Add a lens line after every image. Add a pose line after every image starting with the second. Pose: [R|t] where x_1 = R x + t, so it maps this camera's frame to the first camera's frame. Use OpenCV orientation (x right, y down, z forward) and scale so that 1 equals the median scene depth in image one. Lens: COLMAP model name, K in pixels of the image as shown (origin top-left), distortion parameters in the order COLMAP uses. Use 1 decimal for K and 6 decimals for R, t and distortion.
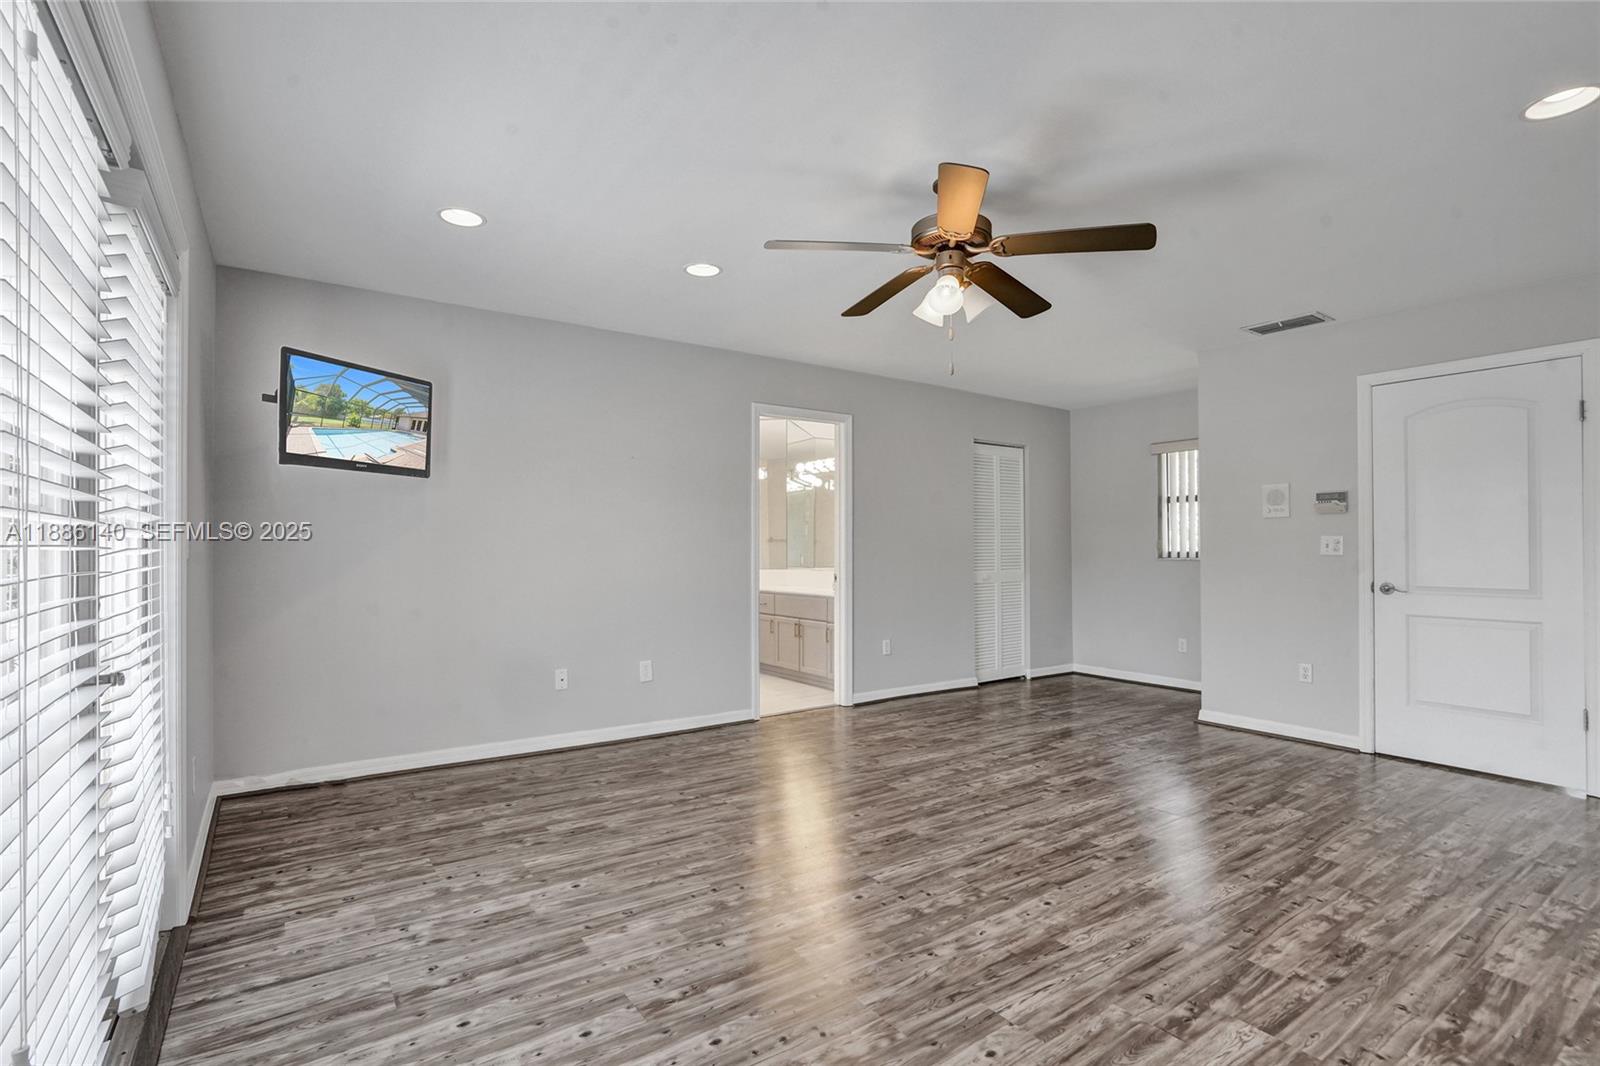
lens RADIAL K [[740.2, 0, 797.0], [0, 740.2, 540.1], [0, 0, 1]] dist [-0.002154, 0.007413]
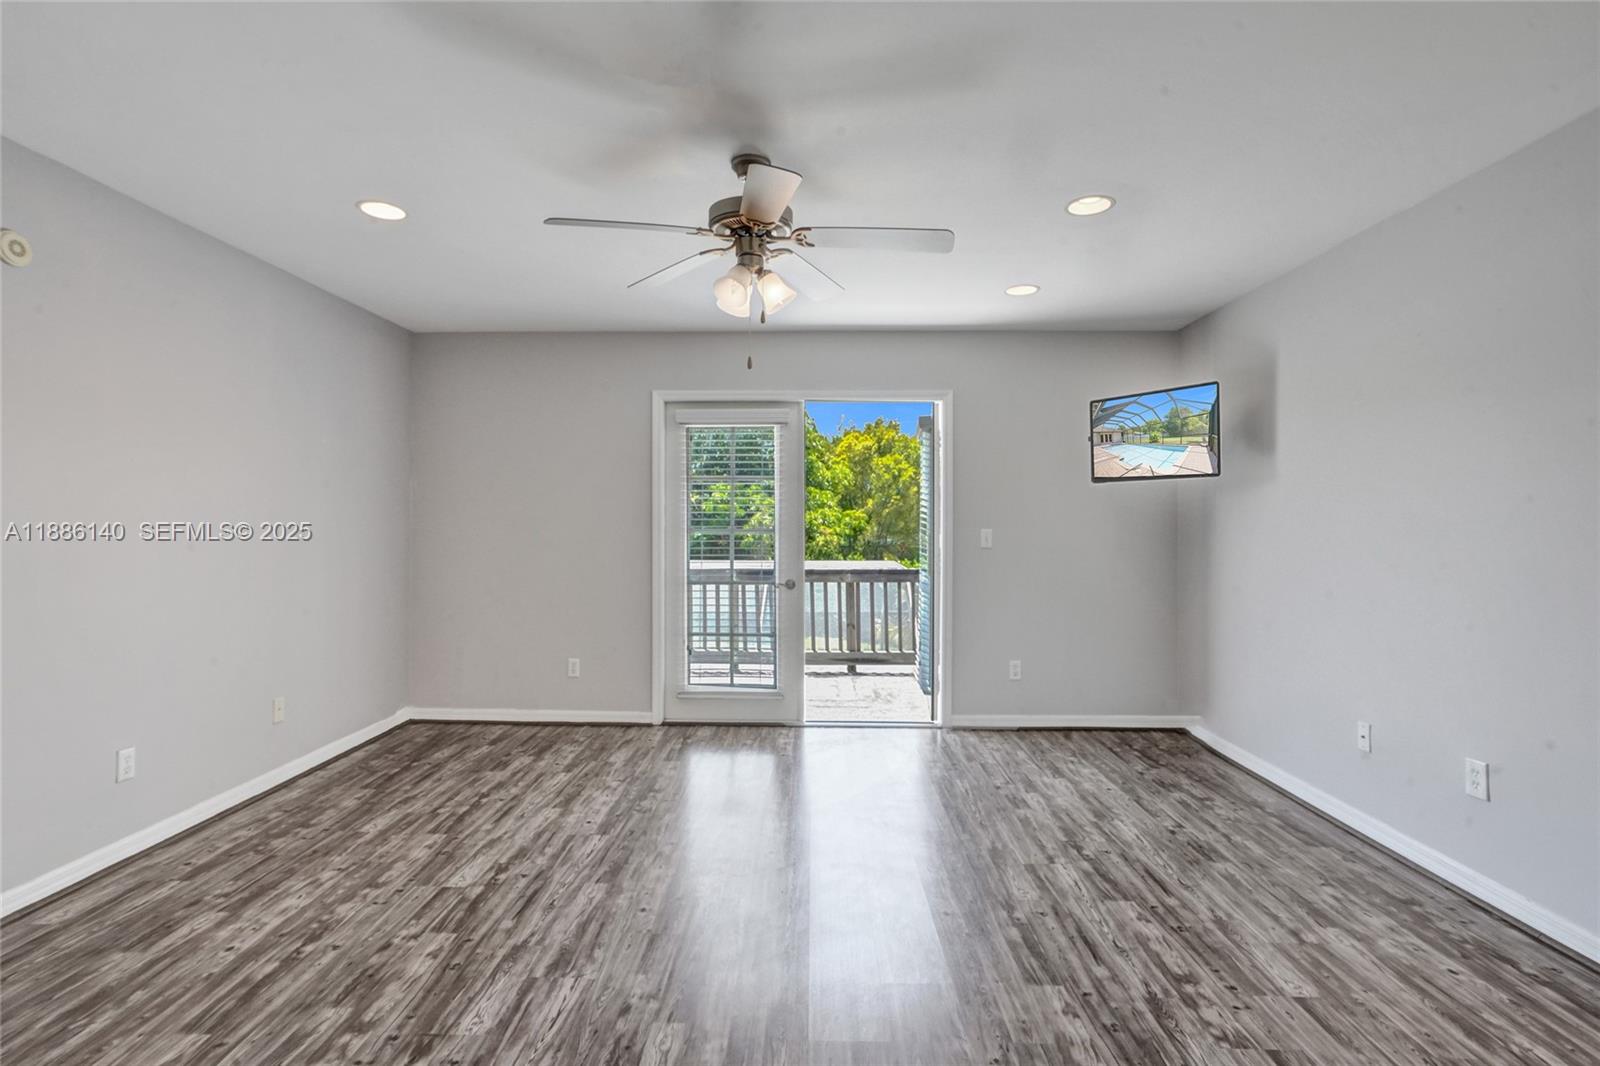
lens RADIAL K [[740.2, 0, 797.0], [0, 740.2, 540.1], [0, 0, 1]] dist [-0.002154, 0.007413]
pose [[-0.571516, 0.009996, -0.820530, 1.198647], [0.012560, 0.999915, 0.003433, -0.015926], [0.820495, -0.008344, -0.571593, 2.018596]]
